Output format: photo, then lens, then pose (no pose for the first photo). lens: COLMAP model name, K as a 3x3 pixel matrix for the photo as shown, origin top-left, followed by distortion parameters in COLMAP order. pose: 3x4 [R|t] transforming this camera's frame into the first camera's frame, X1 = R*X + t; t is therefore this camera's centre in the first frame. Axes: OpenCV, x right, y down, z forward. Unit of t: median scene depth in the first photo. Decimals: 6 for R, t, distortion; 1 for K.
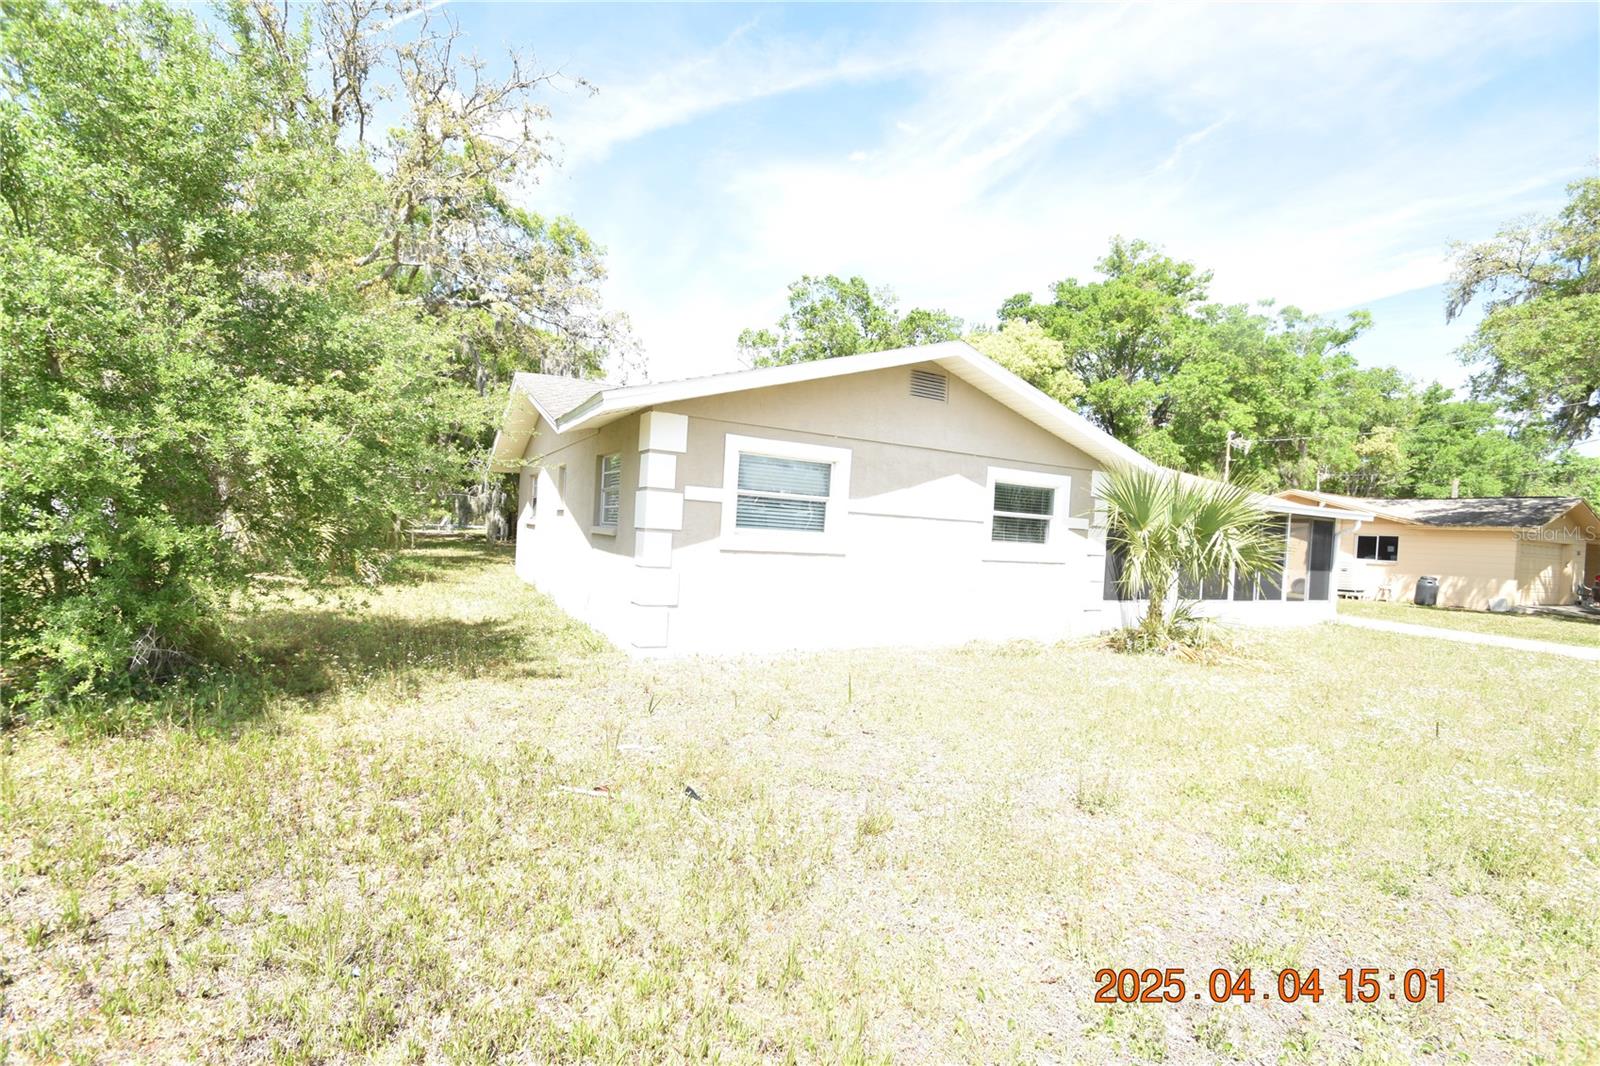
lens RADIAL K [[701.9, 0, 795.2], [0, 701.9, 531.4], [0, 0, 1]] dist [0.004758, -0.010524]
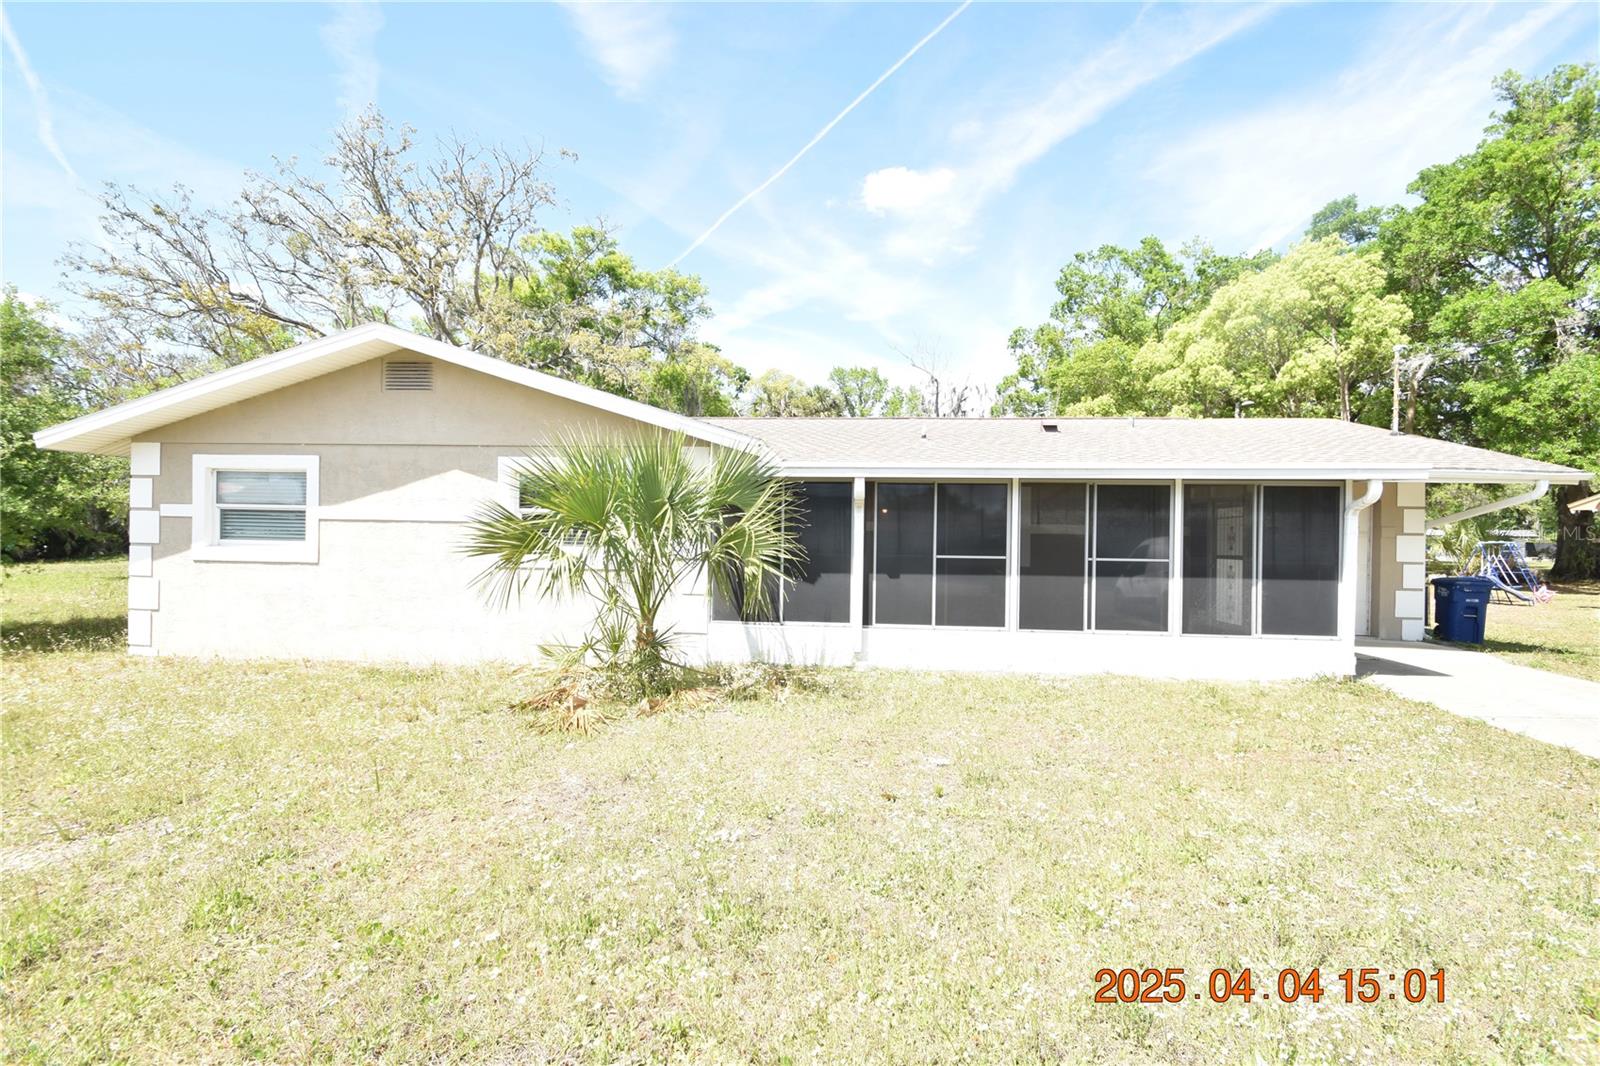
lens RADIAL K [[701.9, 0, 798.2], [0, 701.9, 529.0], [0, 0, 1]] dist [0.004758, -0.010524]
pose [[0.831830, -0.050590, -0.552720, 1.177830], [0.028848, 0.998432, -0.047970, 0.052428], [0.554280, 0.023957, 0.831986, 0.559664]]
